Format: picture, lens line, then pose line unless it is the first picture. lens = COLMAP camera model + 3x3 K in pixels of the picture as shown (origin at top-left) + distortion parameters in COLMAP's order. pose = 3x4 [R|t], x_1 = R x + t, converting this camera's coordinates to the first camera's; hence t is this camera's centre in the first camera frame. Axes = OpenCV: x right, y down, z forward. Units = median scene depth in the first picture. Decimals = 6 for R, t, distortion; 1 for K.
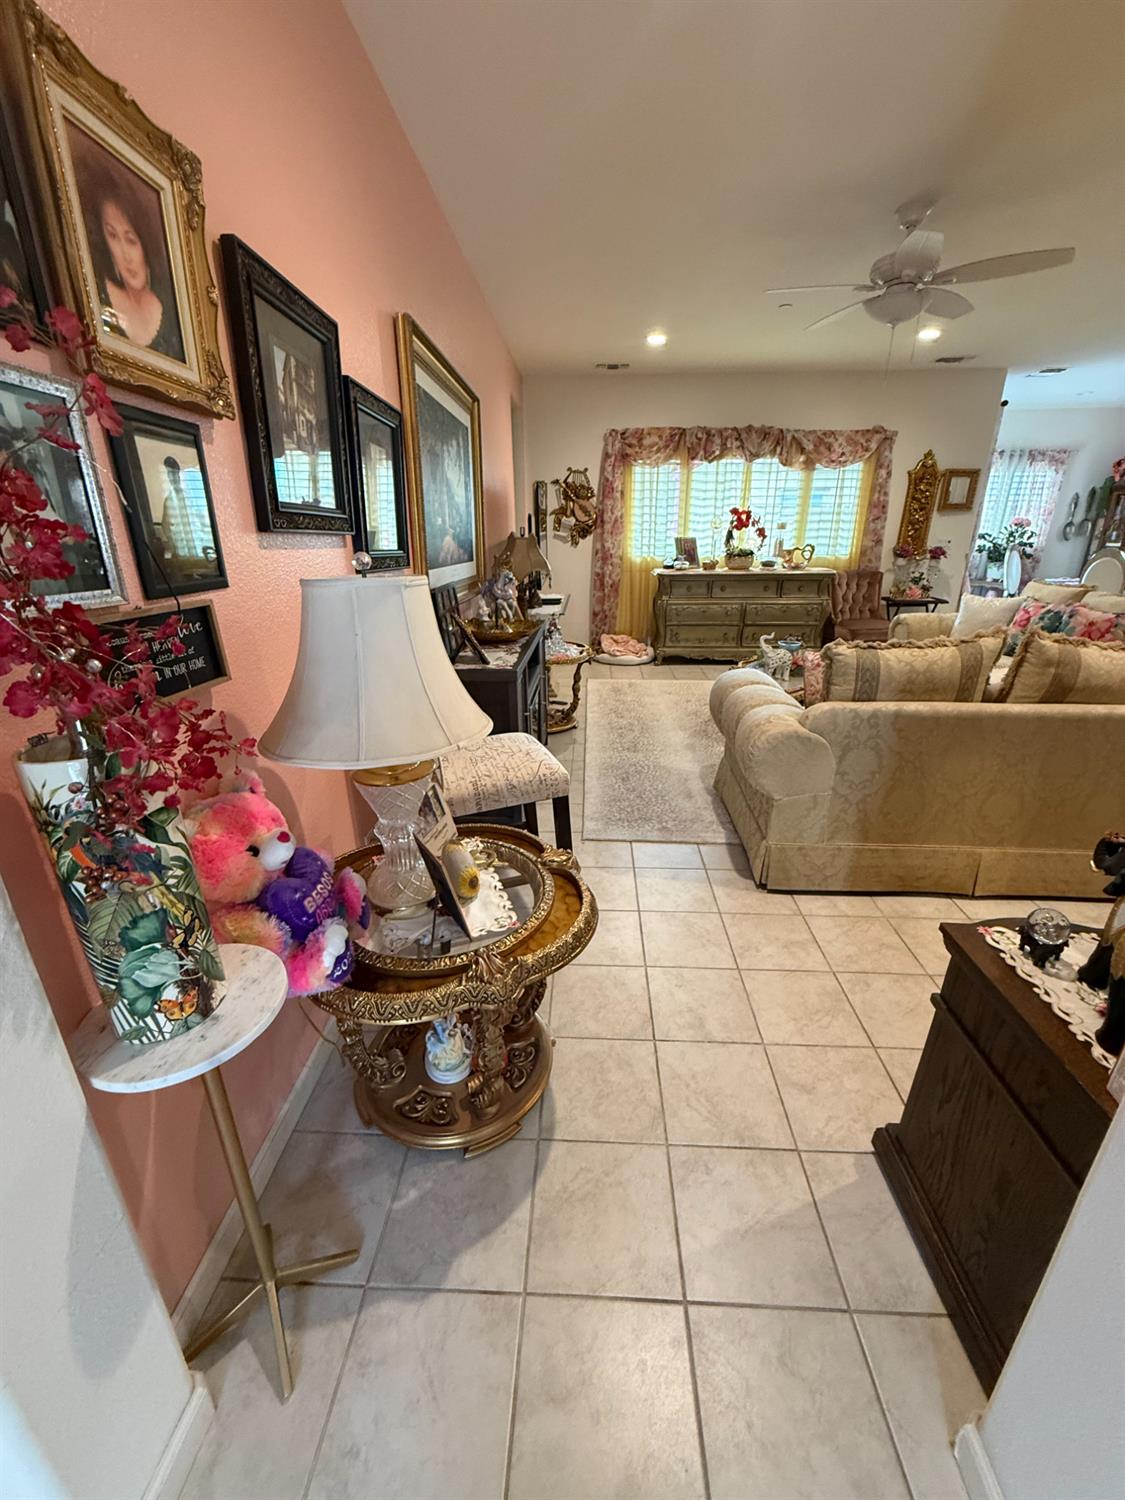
lens RADIAL K [[595.5, 0, 563.1], [0, 595.5, 754.3], [0, 0, 1]] dist [-0.002438, 0.000470]
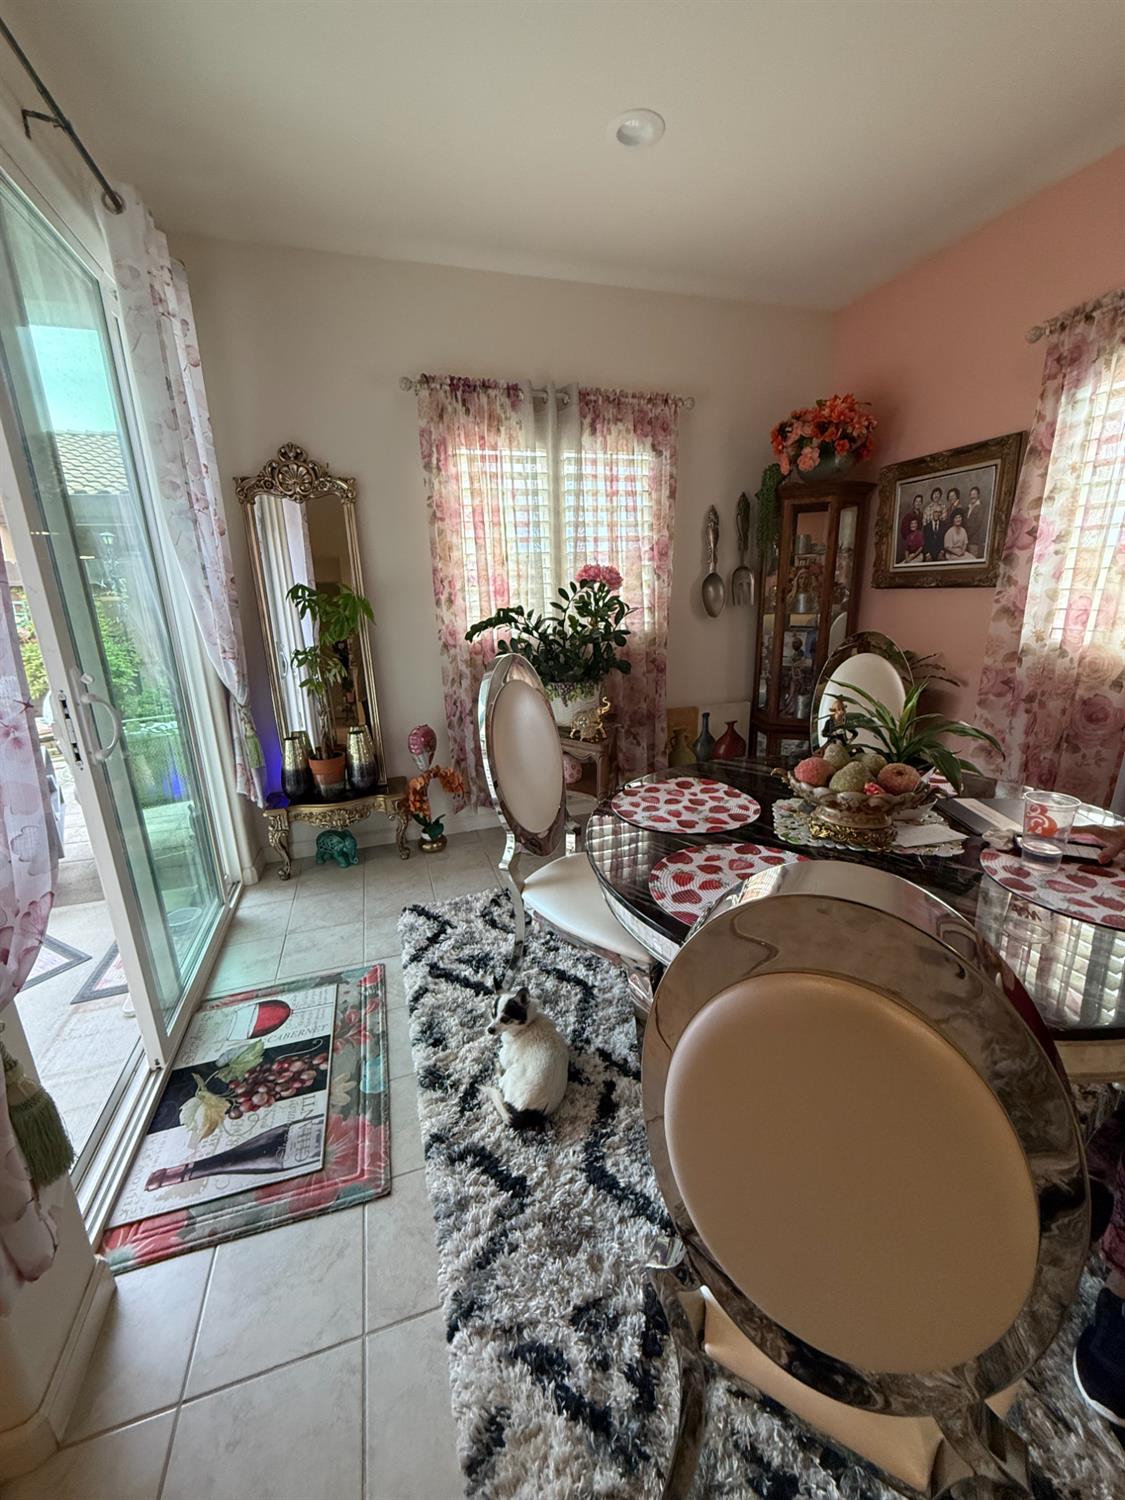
lens RADIAL K [[595.5, 0, 559.8], [0, 595.5, 752.4], [0, 0, 1]] dist [-0.002438, 0.000470]
pose [[0.931893, -0.119434, 0.342508, 0.605301], [0.154601, 0.984958, -0.077178, -0.255790], [-0.328138, 0.124874, 0.936340, 0.670406]]
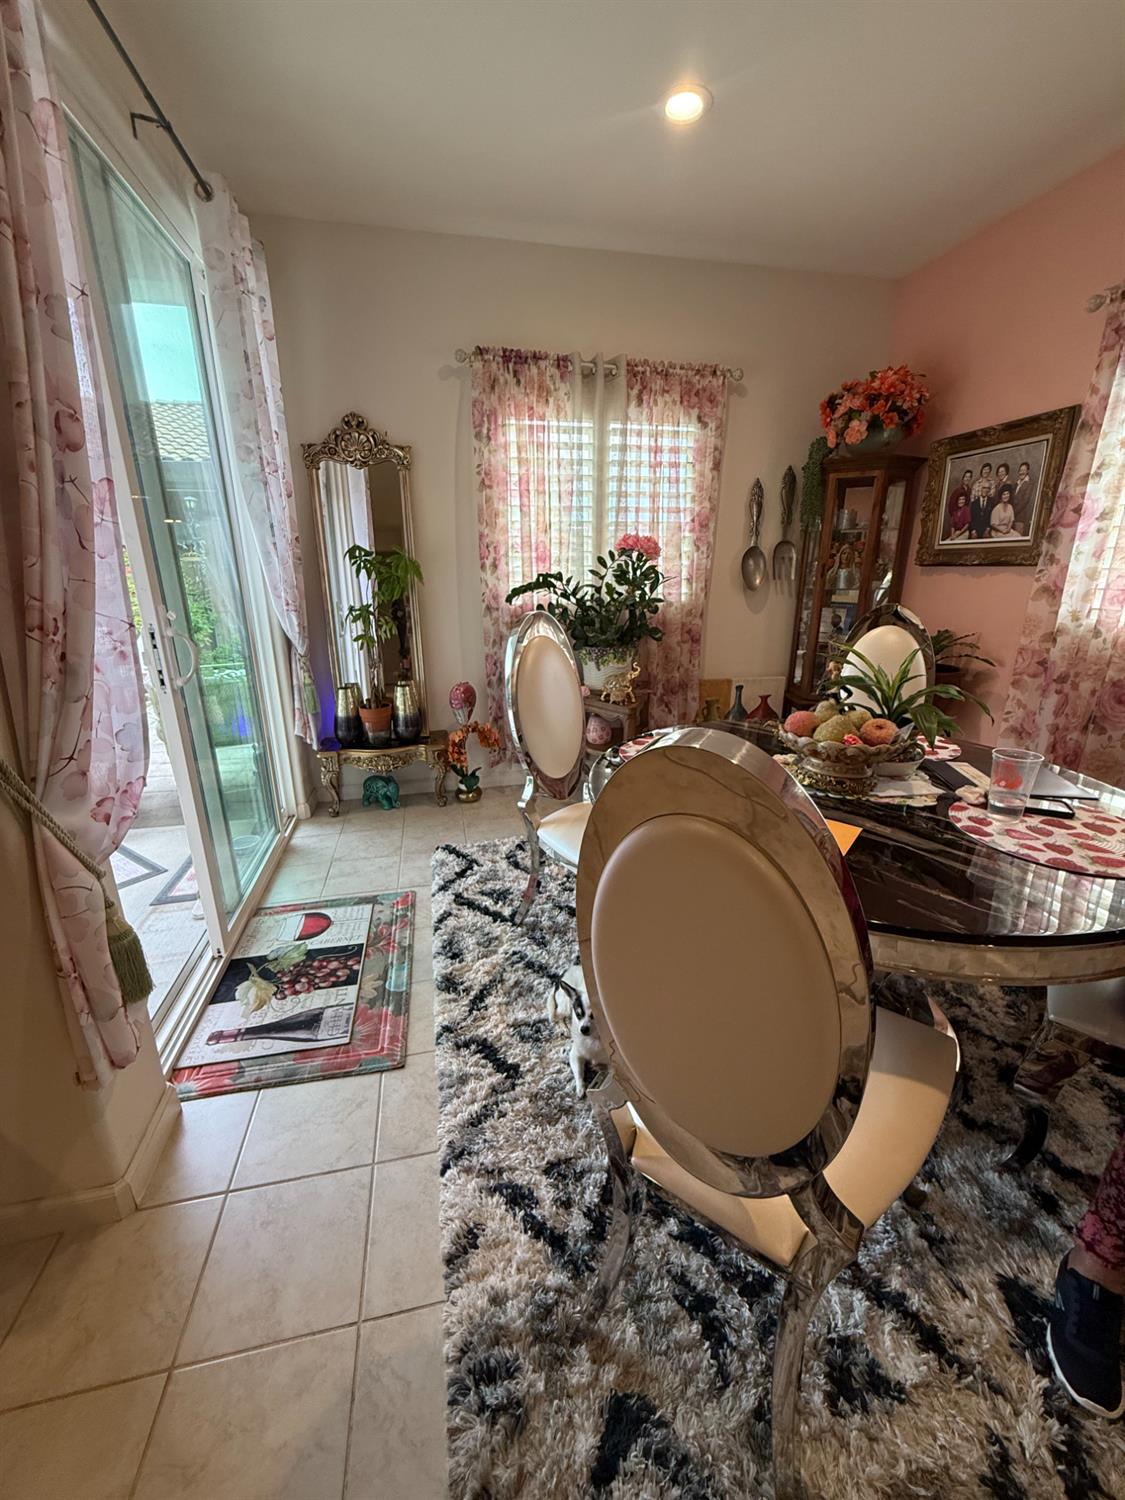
lens RADIAL K [[595.5, 0, 561.1], [0, 595.5, 753.9], [0, 0, 1]] dist [-0.002438, 0.000470]
pose [[0.962879, -0.080225, 0.257737, 0.611087], [0.096426, 0.994042, -0.050825, -0.240469], [-0.252124, 0.073791, 0.964877, 0.647945]]
